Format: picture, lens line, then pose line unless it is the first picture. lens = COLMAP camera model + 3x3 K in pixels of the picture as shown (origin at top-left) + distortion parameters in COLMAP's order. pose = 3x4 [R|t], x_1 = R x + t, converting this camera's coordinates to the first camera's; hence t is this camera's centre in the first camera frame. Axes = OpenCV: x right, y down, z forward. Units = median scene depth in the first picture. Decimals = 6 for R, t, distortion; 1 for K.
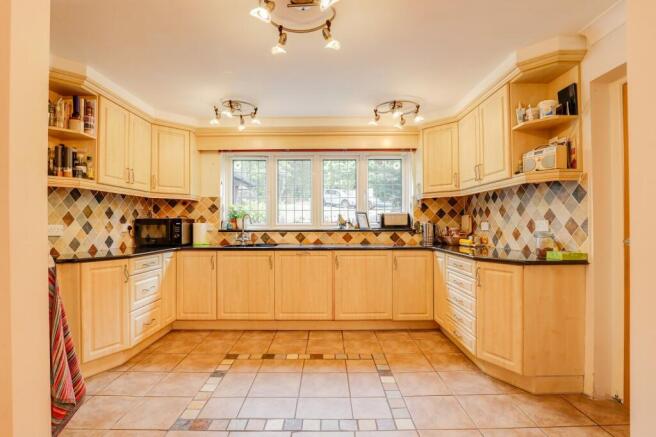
lens RADIAL K [[296.6, 0, 328.0], [0, 296.6, 218.5], [0, 0, 1]] dist [-0.001716, -0.000375]
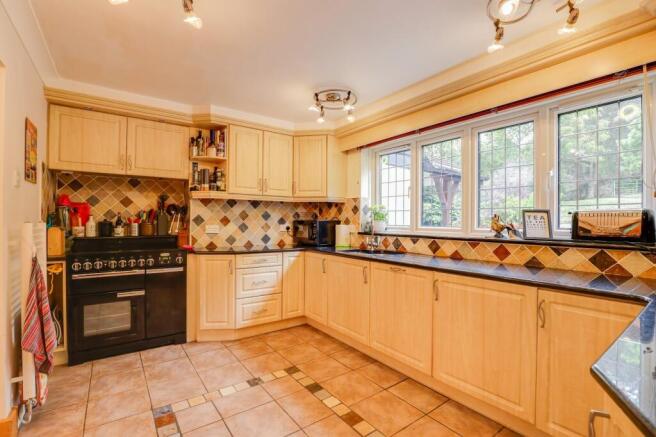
lens RADIAL K [[296.6, 0, 328.0], [0, 296.6, 218.5], [0, 0, 1]] dist [-0.001716, -0.000375]
pose [[0.621838, -0.000258, -0.783145, 0.392152], [0.002624, 0.999995, 0.001755, -0.009032], [0.783141, -0.003146, 0.621836, 0.423081]]
